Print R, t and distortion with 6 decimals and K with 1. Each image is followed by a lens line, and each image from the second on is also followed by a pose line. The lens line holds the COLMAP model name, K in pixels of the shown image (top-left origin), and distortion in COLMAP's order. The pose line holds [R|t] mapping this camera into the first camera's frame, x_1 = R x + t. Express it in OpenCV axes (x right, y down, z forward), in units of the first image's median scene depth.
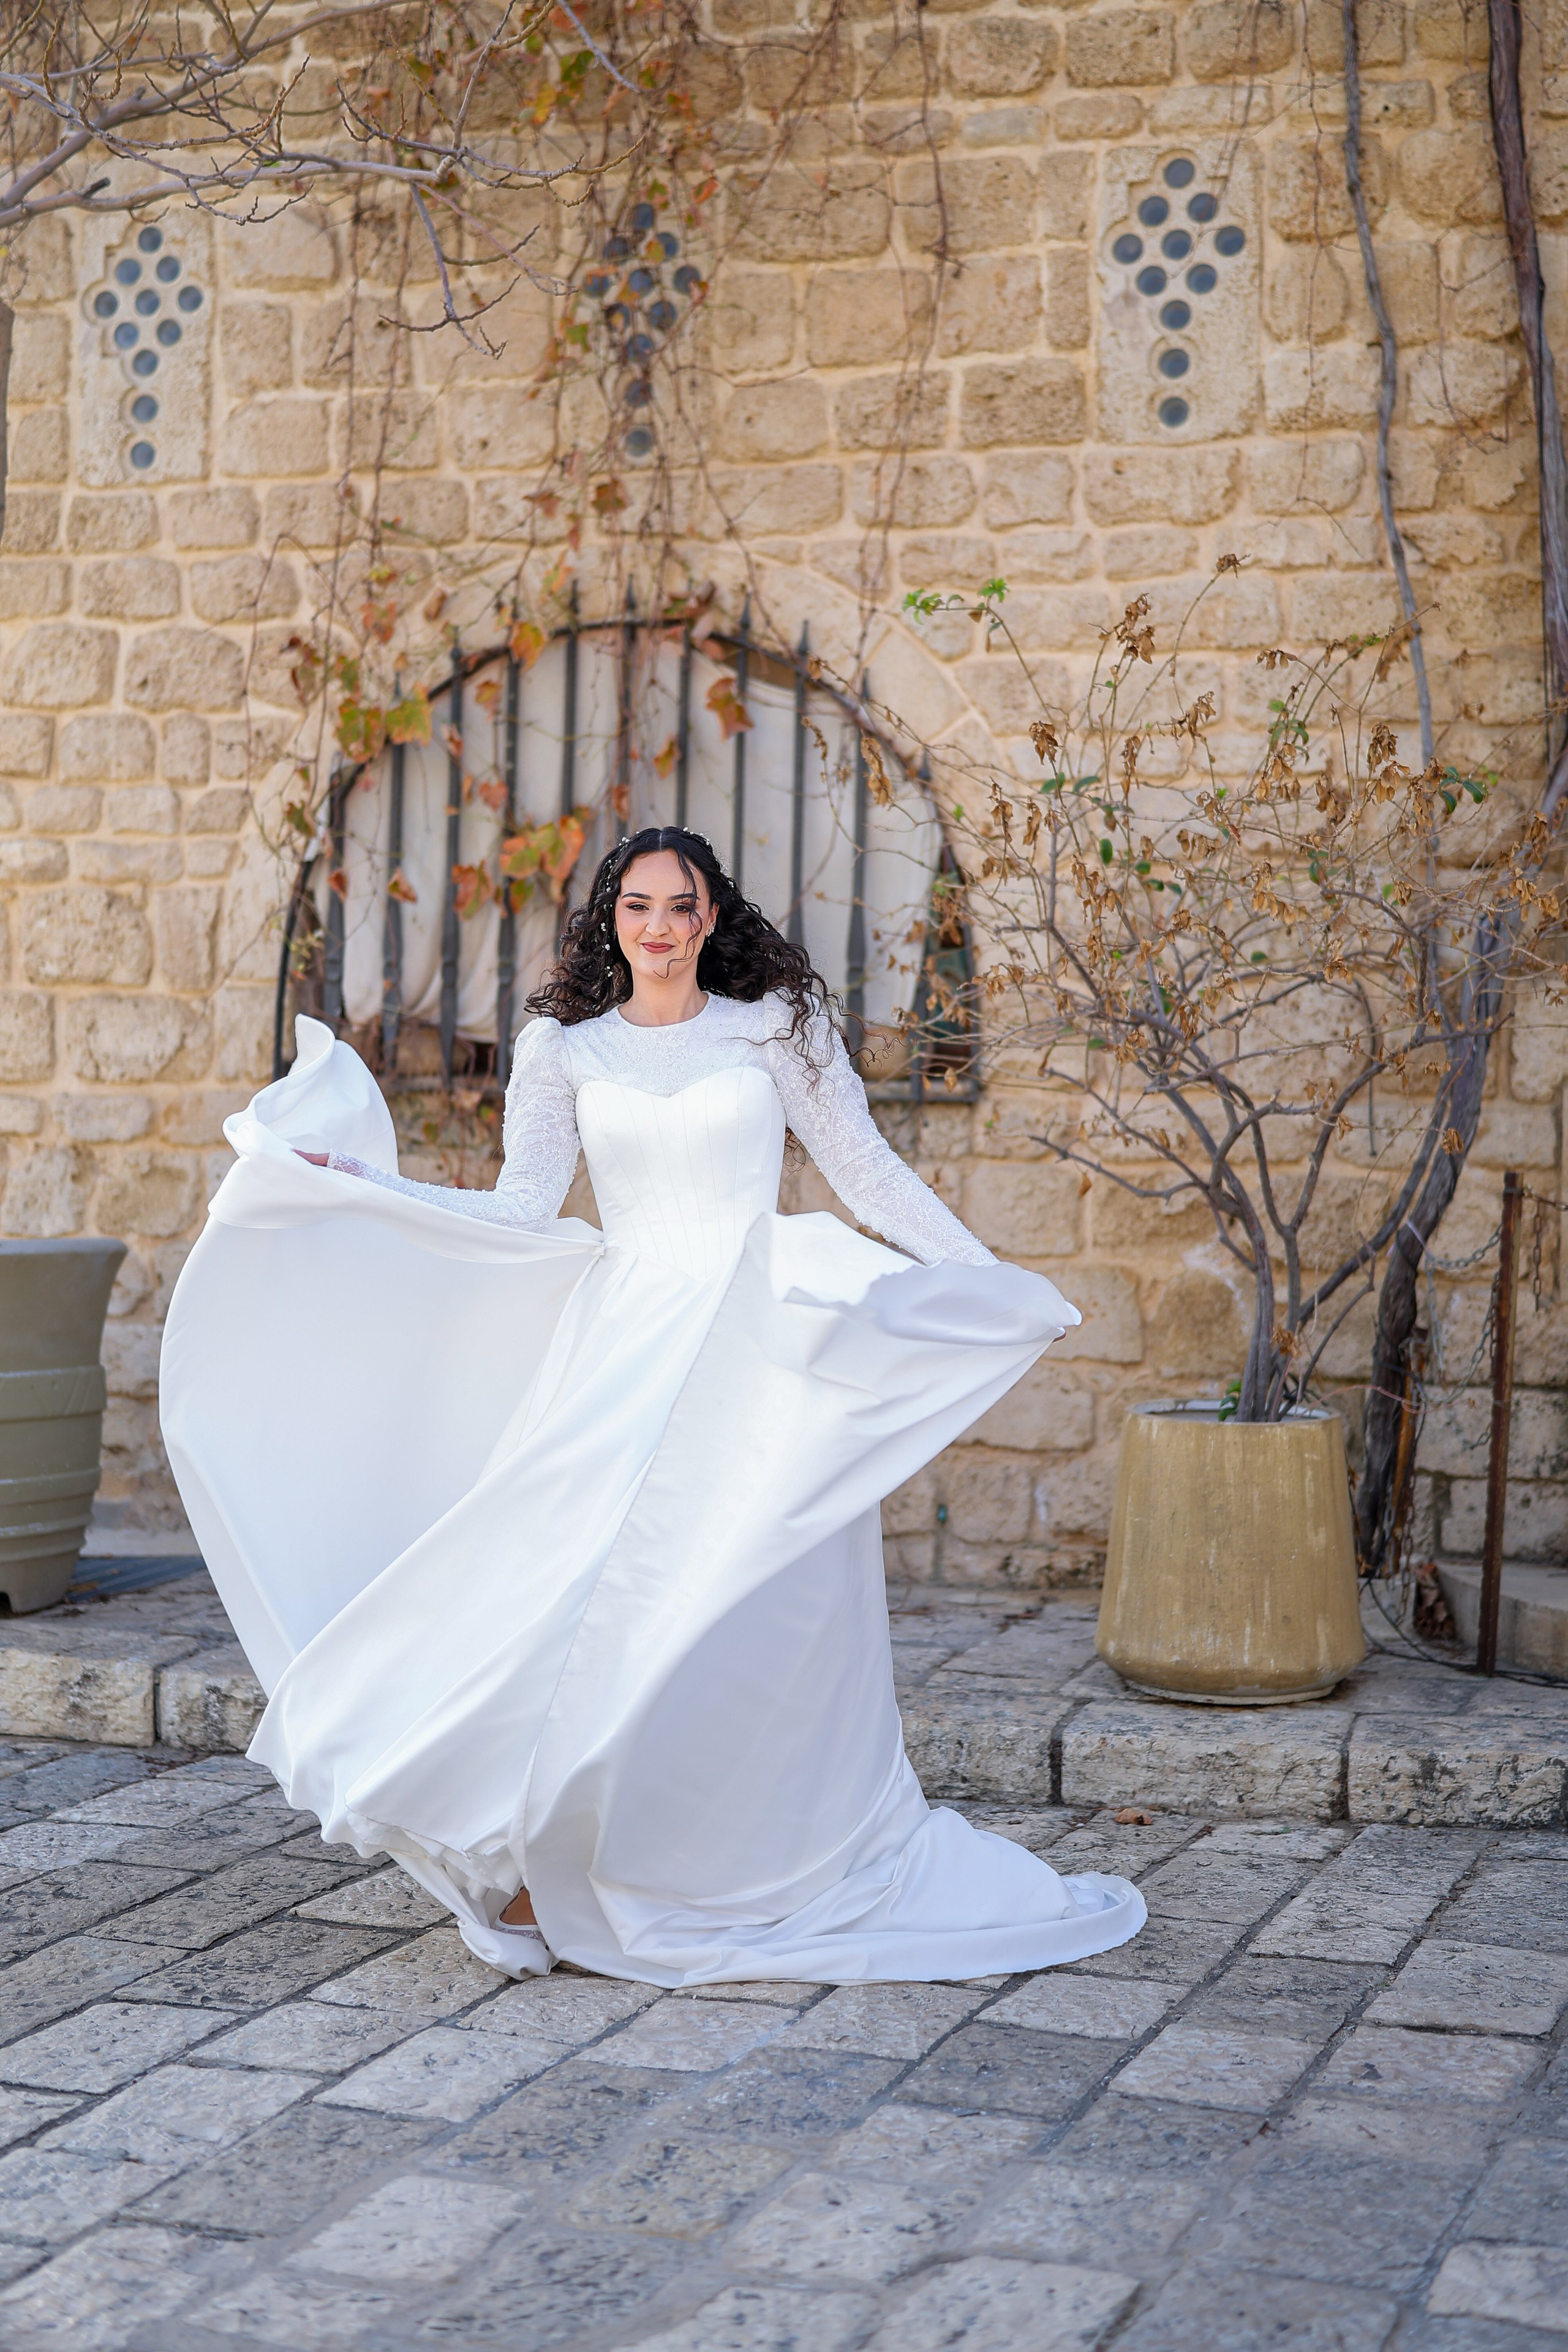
lens RADIAL K [[3168.4, 0, 783.4], [0, 3168.4, 1171.9], [0, 0, 1]] dist [-0.006609, 0.000000]
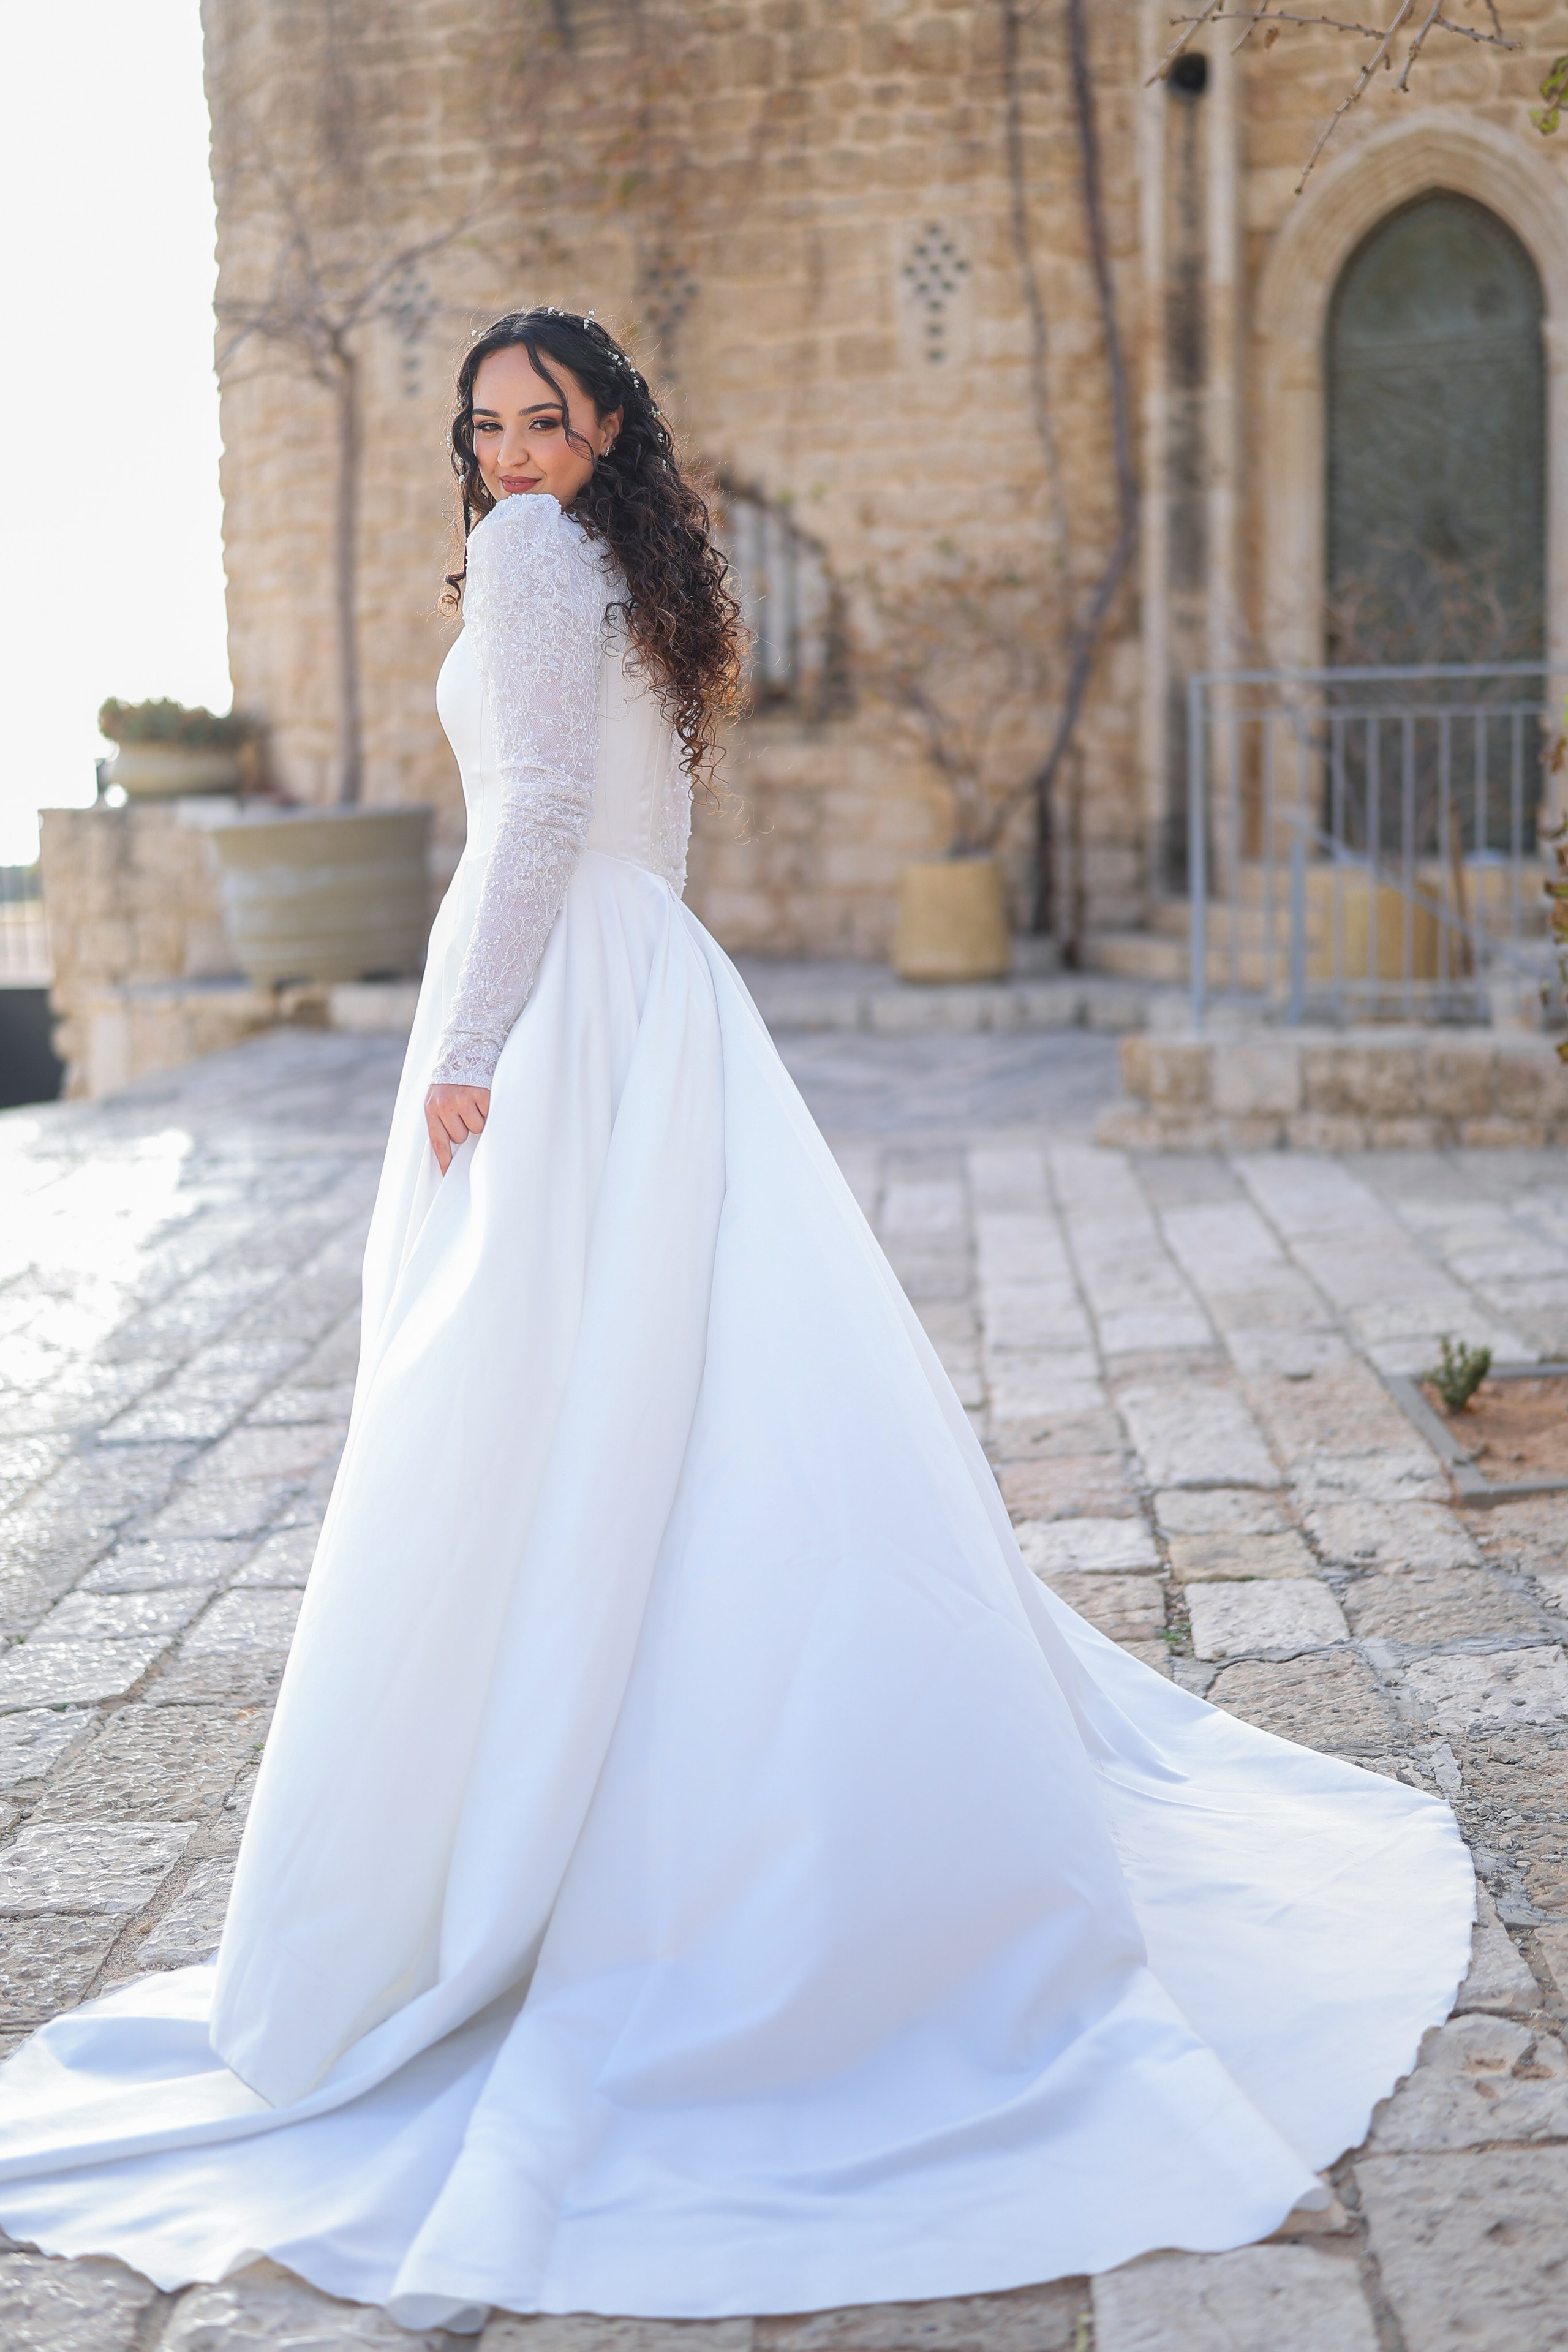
lens RADIAL K [[3168.4, 0, 787.3], [0, 3168.4, 1184.7], [0, 0, 1]] dist [-0.006609, 0.000000]
pose [[0.997310, -0.036764, -0.063405, 0.136833], [0.045459, 0.988873, 0.141649, -0.013728], [0.057492, -0.144150, 0.987884, -1.022830]]
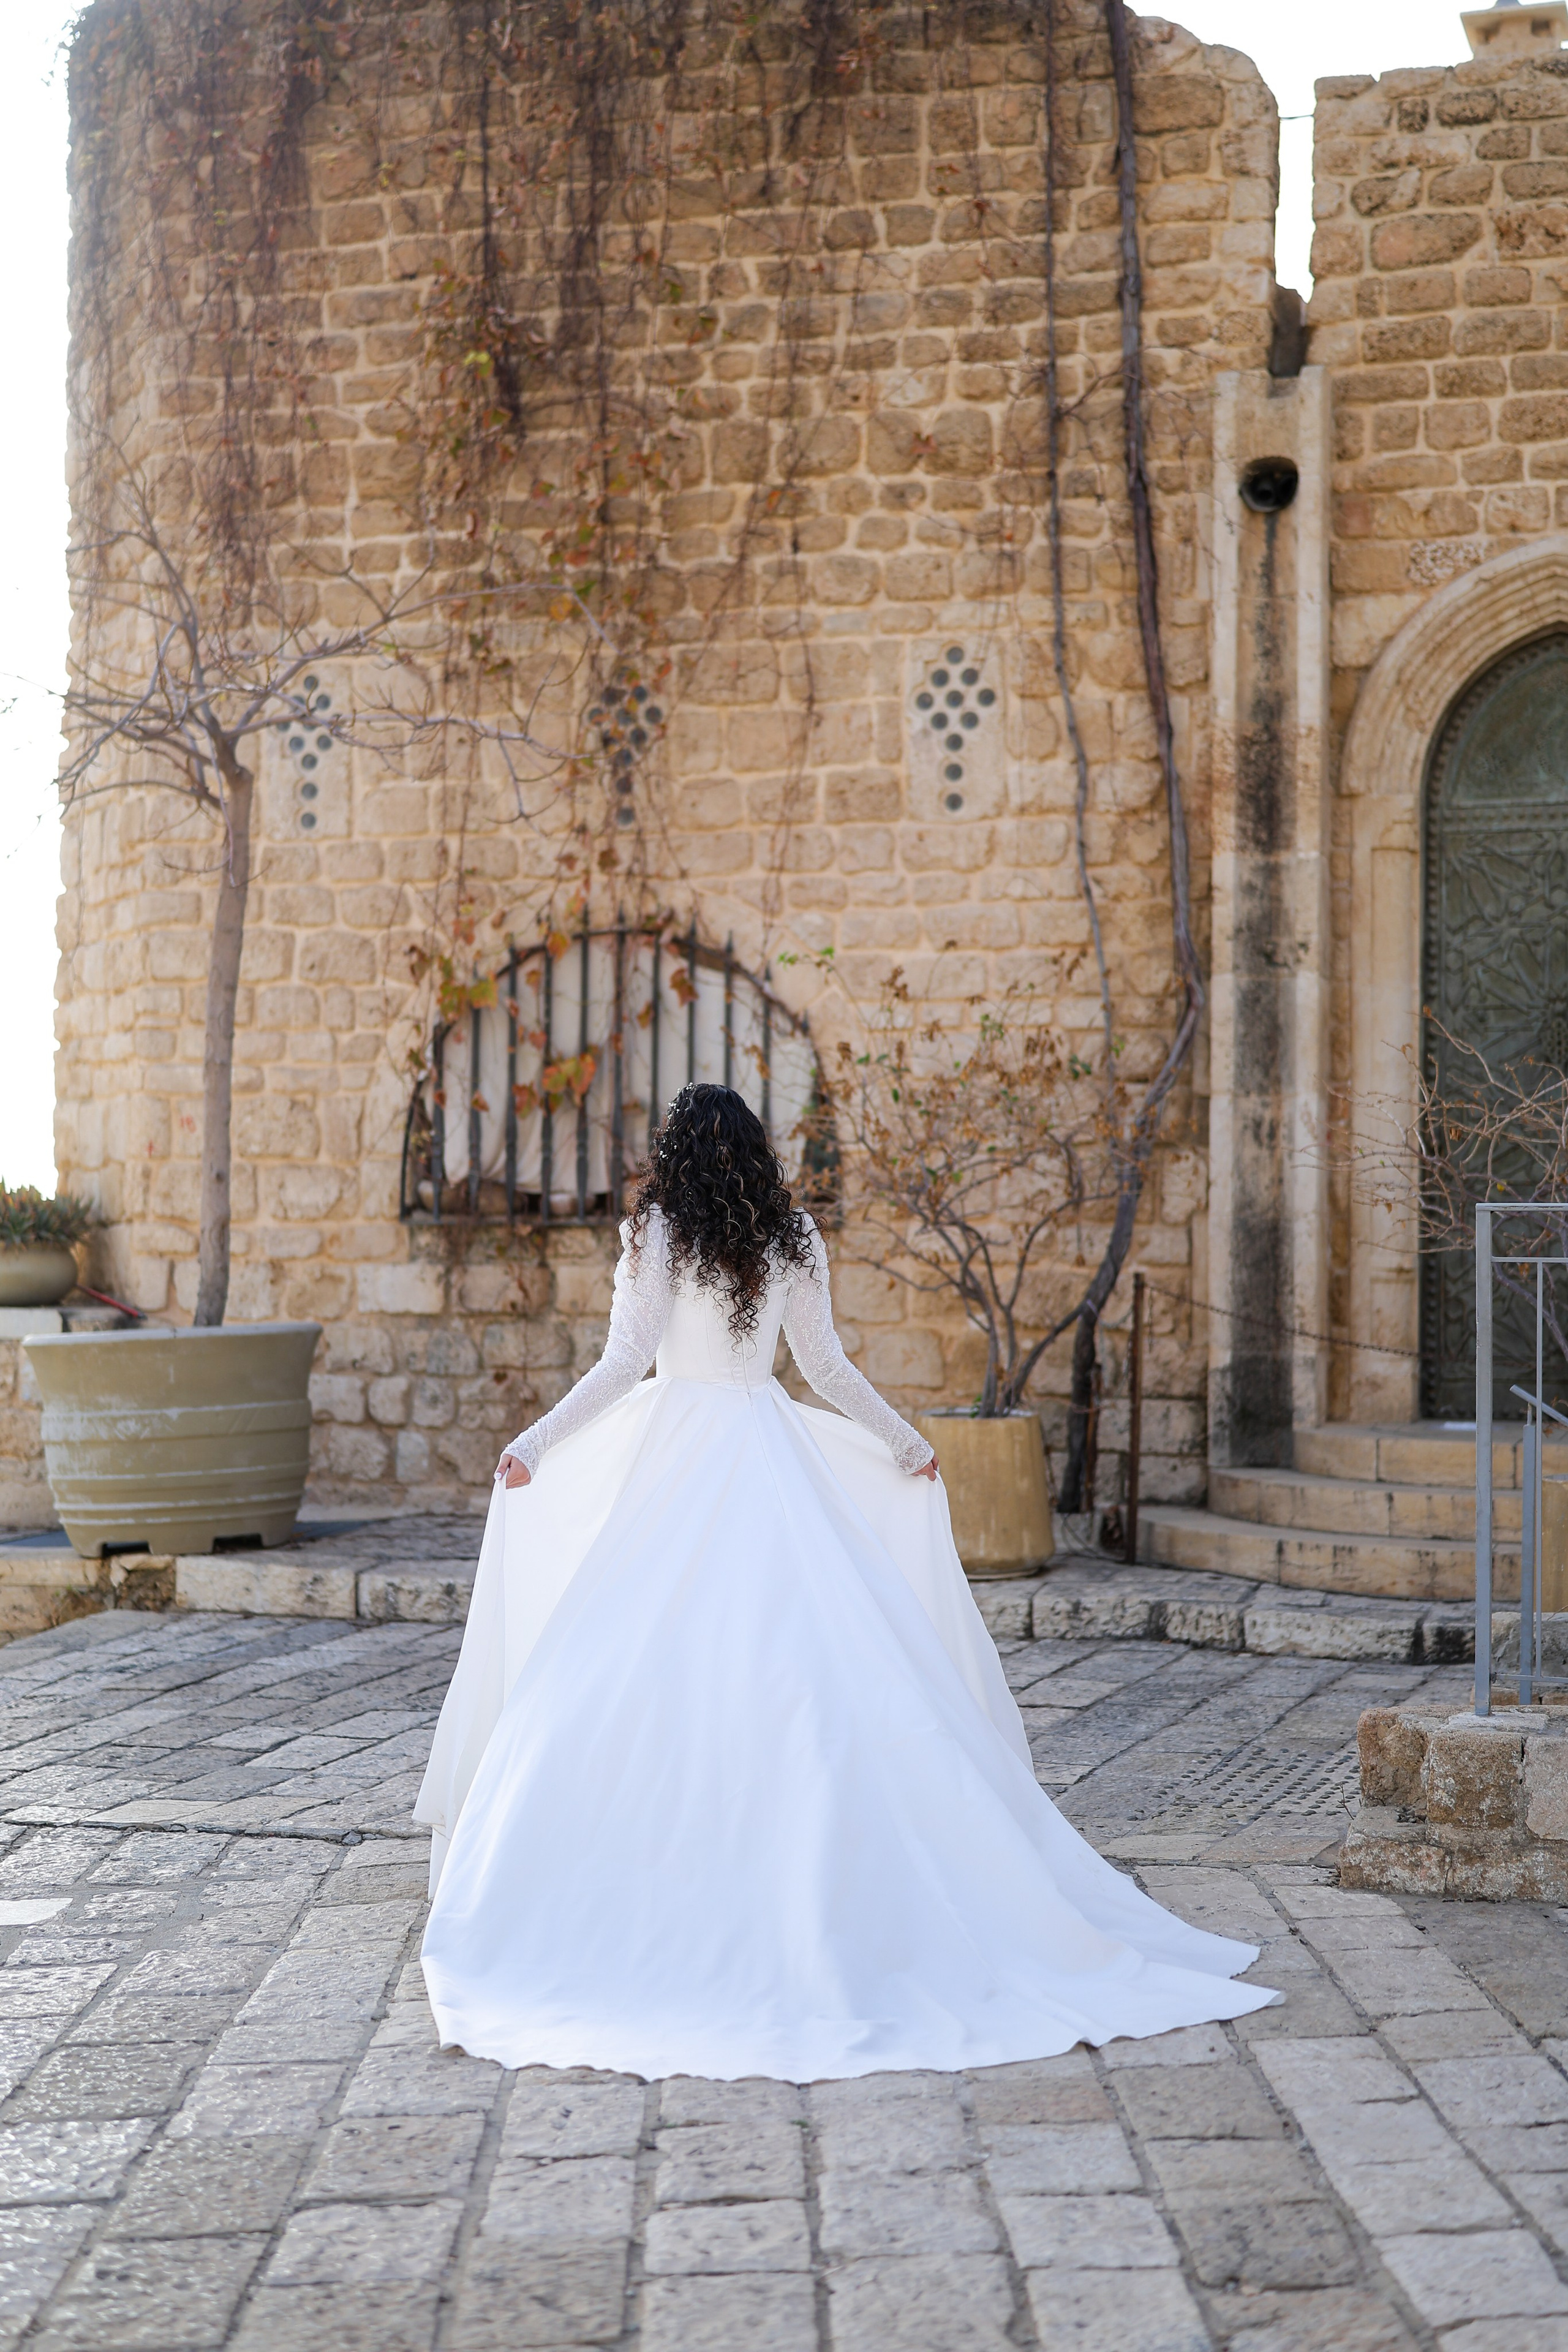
lens RADIAL K [[3168.4, 0, 798.4], [0, 3168.4, 1180.5], [0, 0, 1]] dist [-0.006609, 0.000000]
pose [[0.999835, -0.015871, 0.008886, 0.025773], [0.015978, 0.999799, -0.012143, -0.027311], [-0.008691, 0.012283, 0.999887, -0.621020]]
